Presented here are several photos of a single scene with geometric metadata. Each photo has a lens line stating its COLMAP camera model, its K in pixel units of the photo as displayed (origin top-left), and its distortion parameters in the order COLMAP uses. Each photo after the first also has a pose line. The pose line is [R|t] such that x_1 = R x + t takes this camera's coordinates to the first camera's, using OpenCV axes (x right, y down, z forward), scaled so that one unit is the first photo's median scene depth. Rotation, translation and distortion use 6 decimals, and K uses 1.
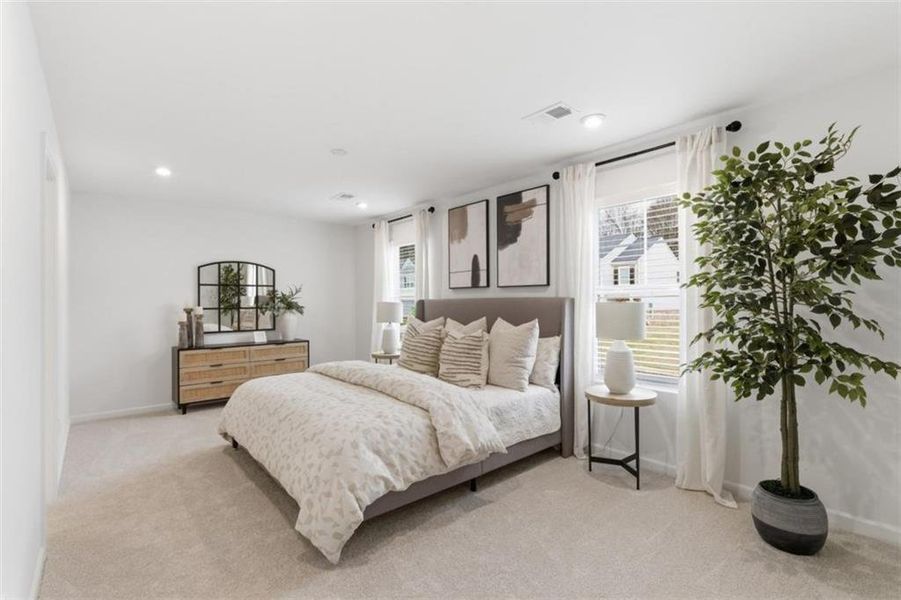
lens RADIAL K [[433.4, 0, 450.6], [0, 433.4, 301.7], [0, 0, 1]] dist [-0.017176, 0.000033]
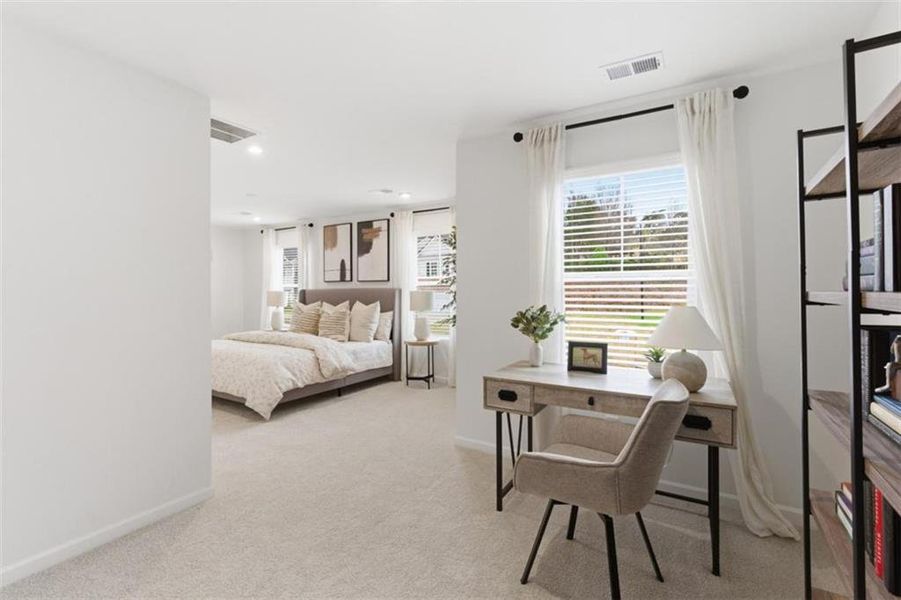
lens RADIAL K [[433.4, 0, 460.8], [0, 433.4, 289.2], [0, 0, 1]] dist [-0.017176, 0.000033]
pose [[0.952211, 0.001223, 0.305438, -0.013565], [0.000190, 0.999989, -0.004596, 0.001248], [-0.305440, 0.004435, 0.952201, -0.682375]]
